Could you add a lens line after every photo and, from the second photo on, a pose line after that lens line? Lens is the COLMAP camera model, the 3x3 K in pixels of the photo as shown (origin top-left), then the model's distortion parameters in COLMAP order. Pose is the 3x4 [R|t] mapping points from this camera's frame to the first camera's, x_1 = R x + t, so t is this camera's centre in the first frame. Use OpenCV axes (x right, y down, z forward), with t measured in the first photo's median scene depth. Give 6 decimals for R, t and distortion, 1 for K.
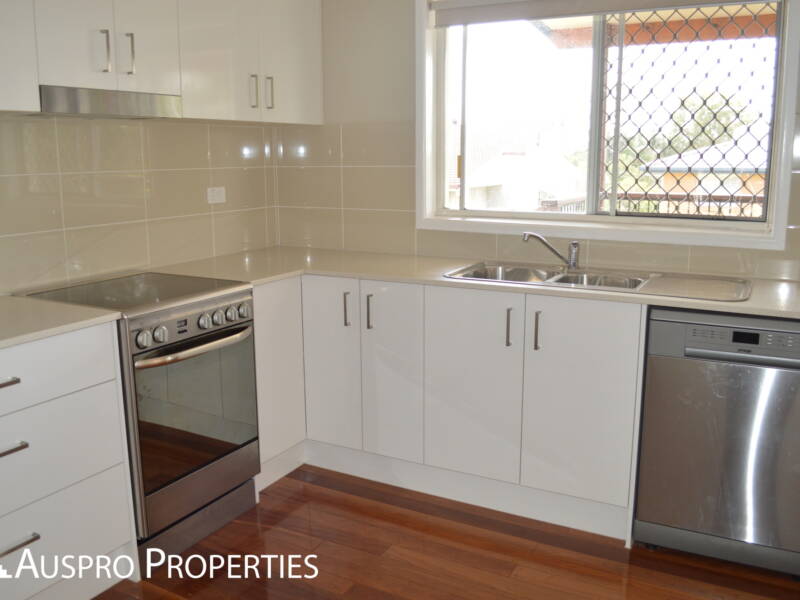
lens RADIAL K [[715.3, 0, 395.5], [0, 715.3, 299.5], [0, 0, 1]] dist [-0.074493, 0.002535]
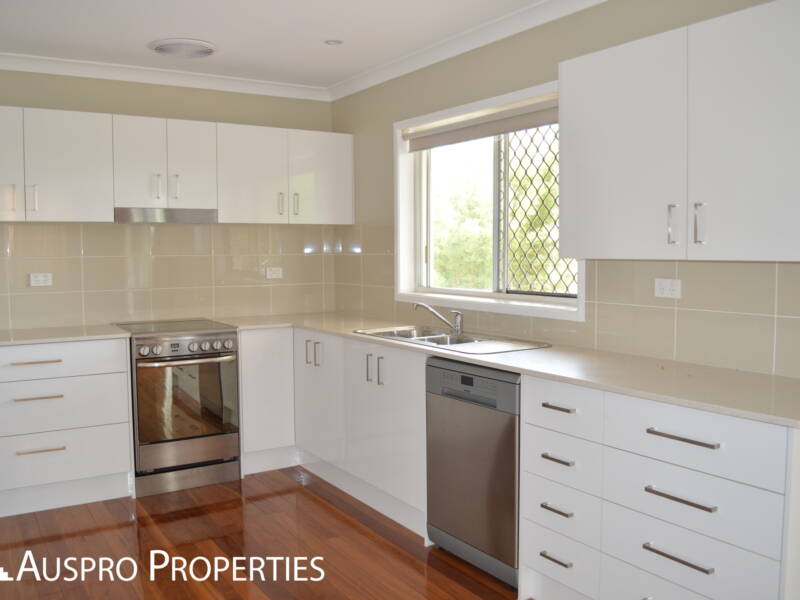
lens RADIAL K [[715.3, 0, 395.5], [0, 715.3, 299.5], [0, 0, 1]] dist [-0.074493, 0.002535]
pose [[0.882463, 0.032907, -0.469230, 0.758076], [-0.091955, 0.990371, -0.103482, 0.041433], [0.461306, 0.134467, 0.876992, -0.188061]]
